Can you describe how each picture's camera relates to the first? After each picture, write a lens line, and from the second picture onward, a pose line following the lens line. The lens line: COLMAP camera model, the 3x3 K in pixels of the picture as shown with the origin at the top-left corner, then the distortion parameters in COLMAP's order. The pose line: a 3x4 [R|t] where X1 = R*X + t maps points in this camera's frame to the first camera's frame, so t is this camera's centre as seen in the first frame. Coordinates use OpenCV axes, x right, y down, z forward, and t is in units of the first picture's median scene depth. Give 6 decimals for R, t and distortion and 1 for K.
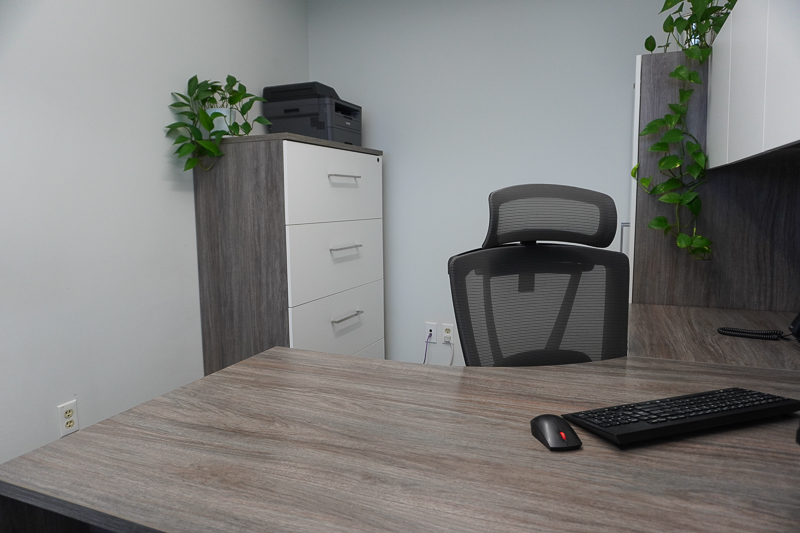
lens RADIAL K [[535.5, 0, 399.3], [0, 535.5, 261.9], [0, 0, 1]] dist [-0.009758, 0.008335]
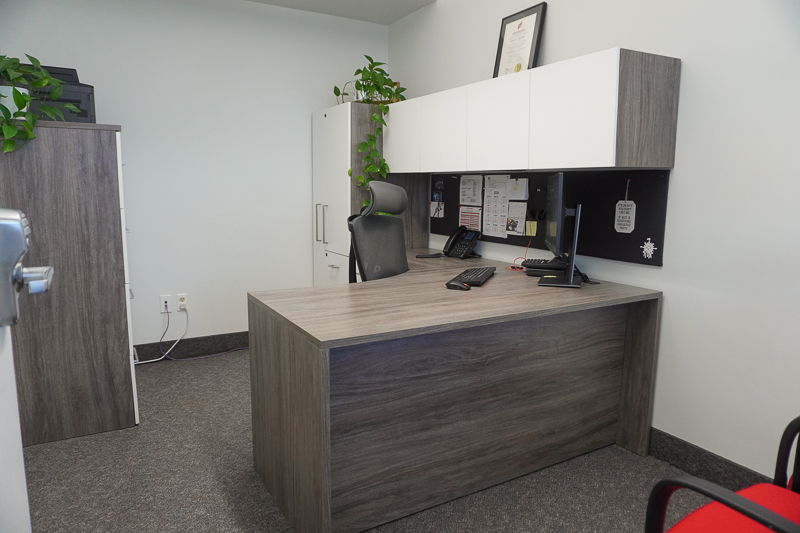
lens RADIAL K [[535.5, 0, 402.3], [0, 535.5, 267.1], [0, 0, 1]] dist [-0.009758, 0.008335]
pose [[0.602246, -0.103805, 0.791533, -0.725725], [0.075009, 0.994482, 0.073350, 0.012819], [-0.794779, 0.015198, 0.606709, -0.120733]]
